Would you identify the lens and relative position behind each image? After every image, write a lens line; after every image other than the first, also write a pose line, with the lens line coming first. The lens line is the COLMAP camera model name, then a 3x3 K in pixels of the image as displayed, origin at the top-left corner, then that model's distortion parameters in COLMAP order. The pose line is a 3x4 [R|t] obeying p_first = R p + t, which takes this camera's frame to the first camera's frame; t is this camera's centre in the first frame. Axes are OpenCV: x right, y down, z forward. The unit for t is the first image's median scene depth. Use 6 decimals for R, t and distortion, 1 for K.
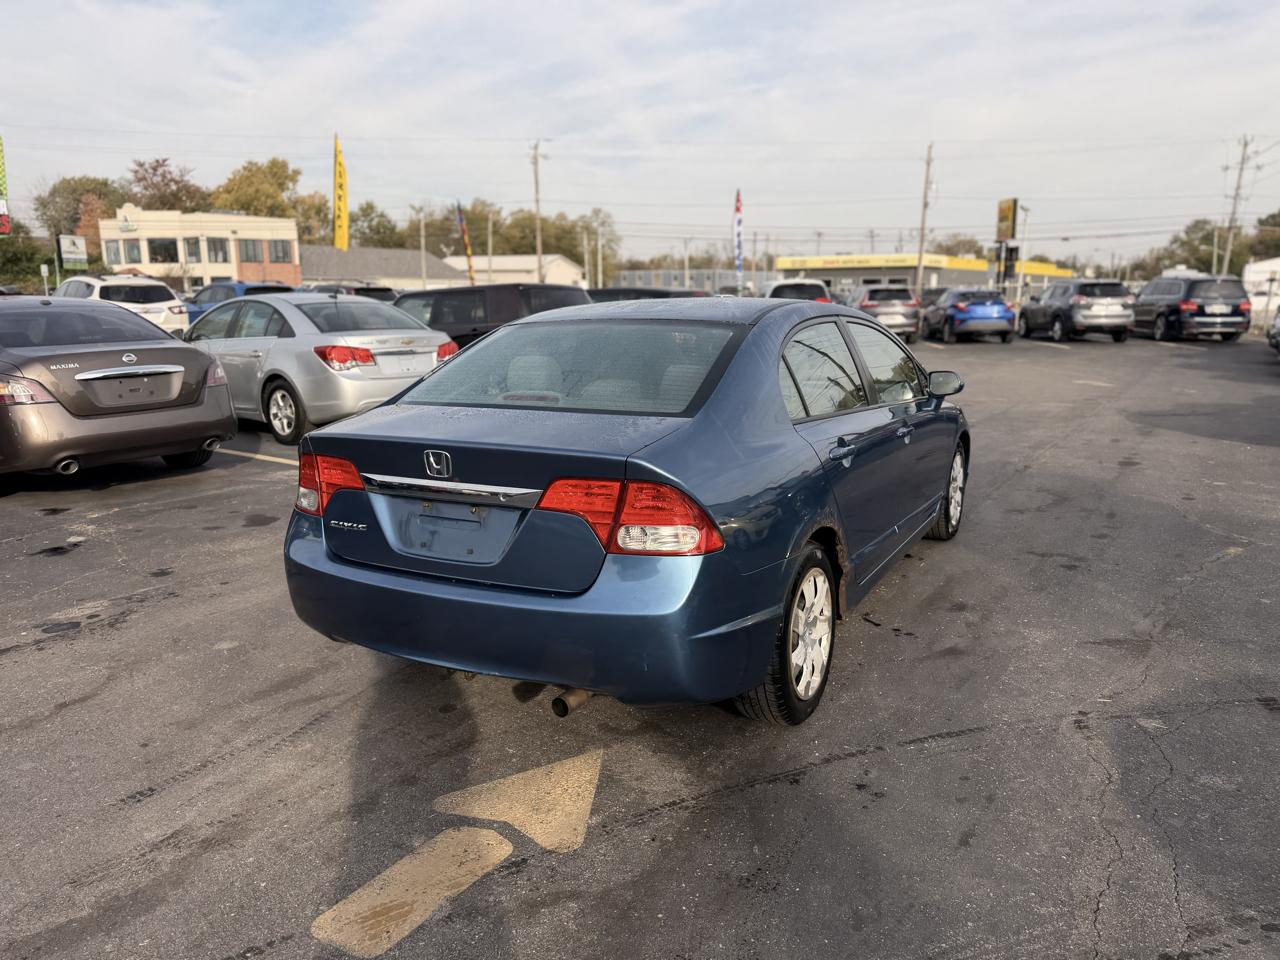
lens RADIAL K [[903.8, 0, 645.6], [0, 903.8, 488.1], [0, 0, 1]] dist [0.034357, -0.045561]
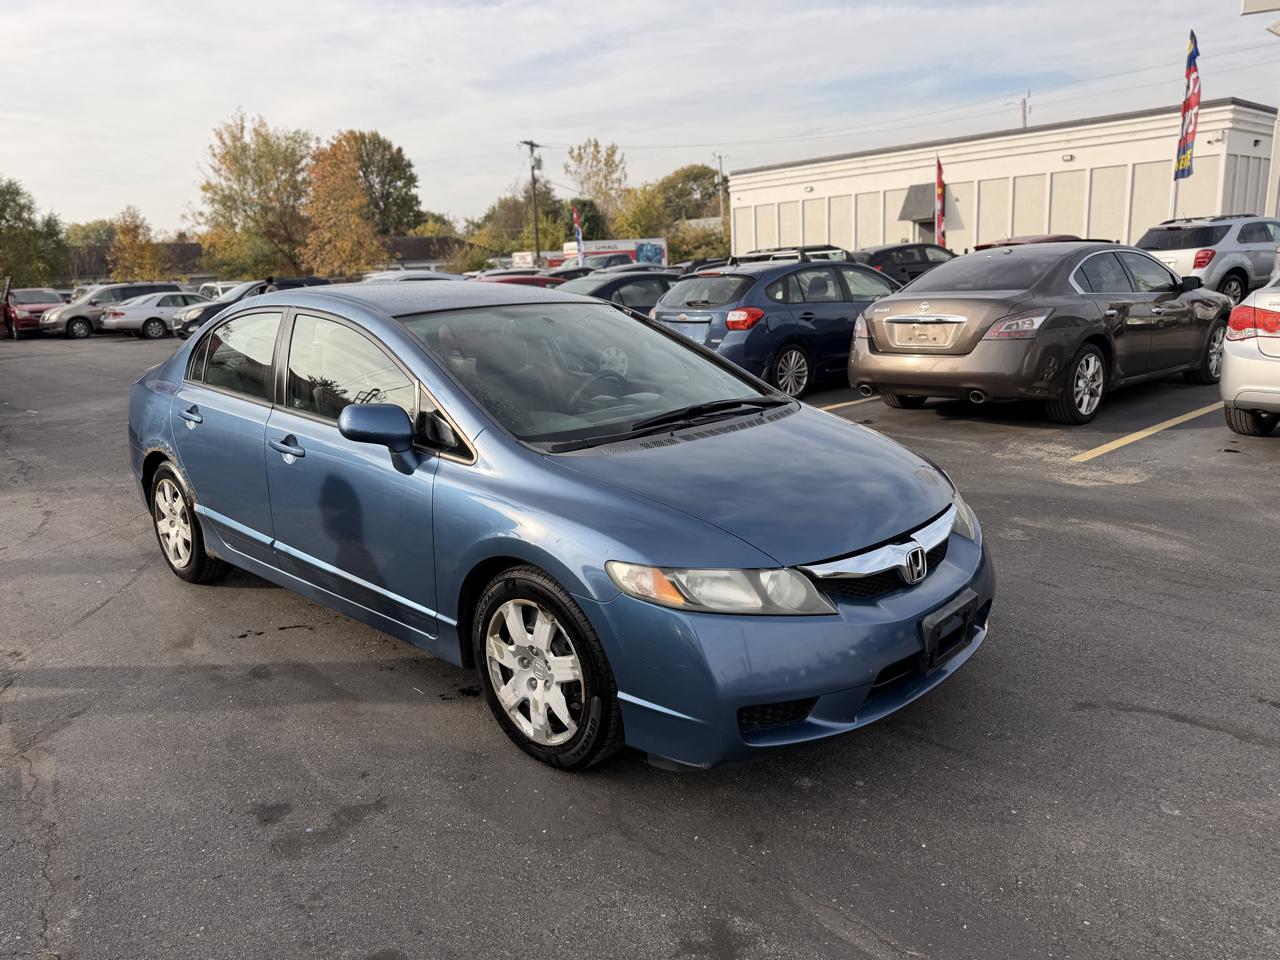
lens RADIAL K [[903.8, 0, 632.9], [0, 903.8, 480.6], [0, 0, 1]] dist [0.034357, -0.045561]
pose [[-0.257552, 0.240303, -0.935907, 0.479054], [-0.151575, 0.946544, 0.284746, -0.154624], [0.954302, 0.215197, -0.207361, 0.706456]]
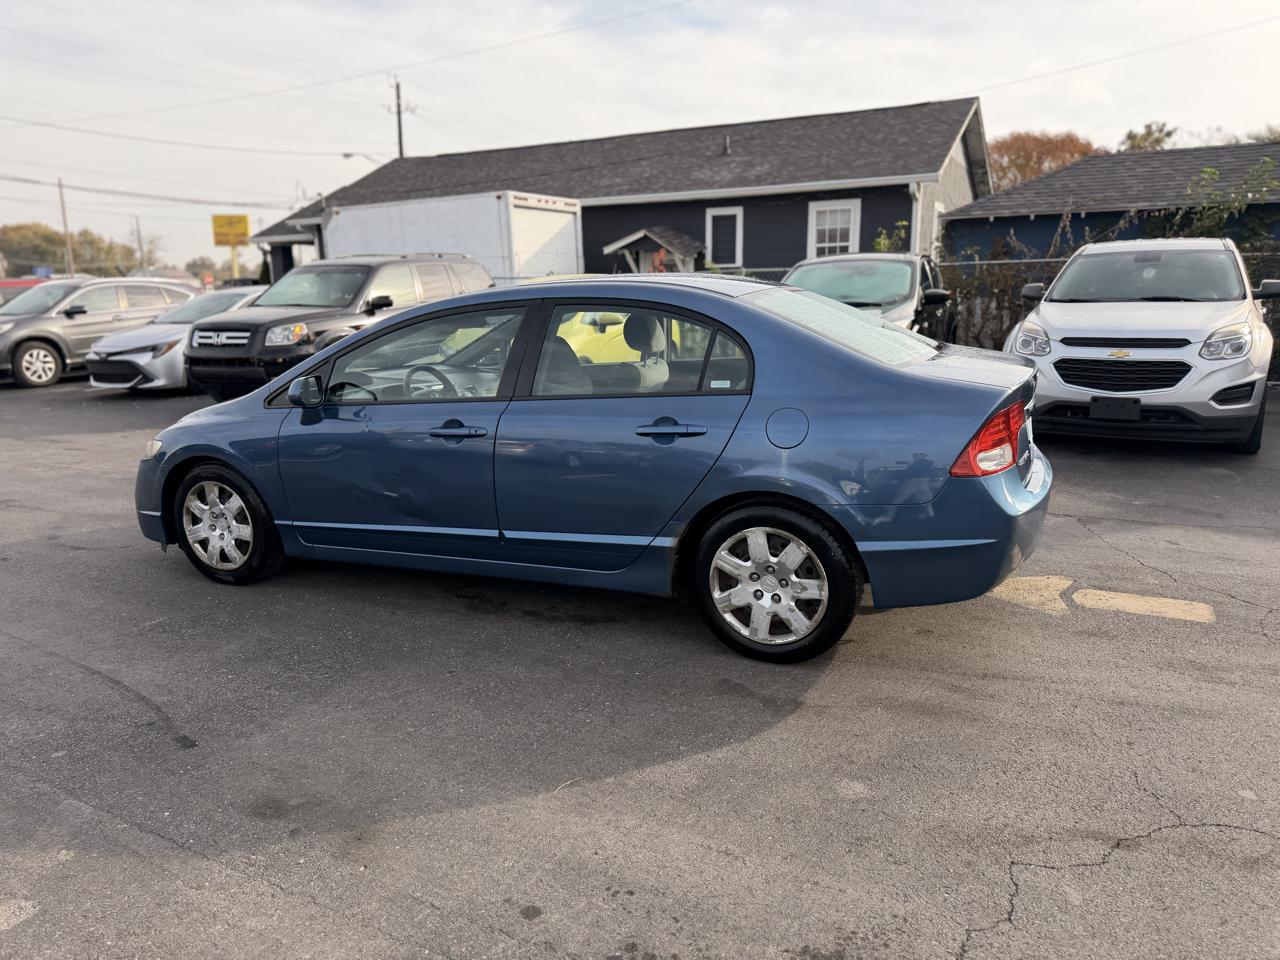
lens RADIAL K [[903.8, 0, 645.7], [0, 903.8, 473.5], [0, 0, 1]] dist [0.034357, -0.045561]
pose [[-0.087082, -0.193591, 0.977210, -0.466483], [0.225890, 0.951548, 0.208637, -0.095123], [-0.970253, 0.238911, -0.039132, 0.499447]]
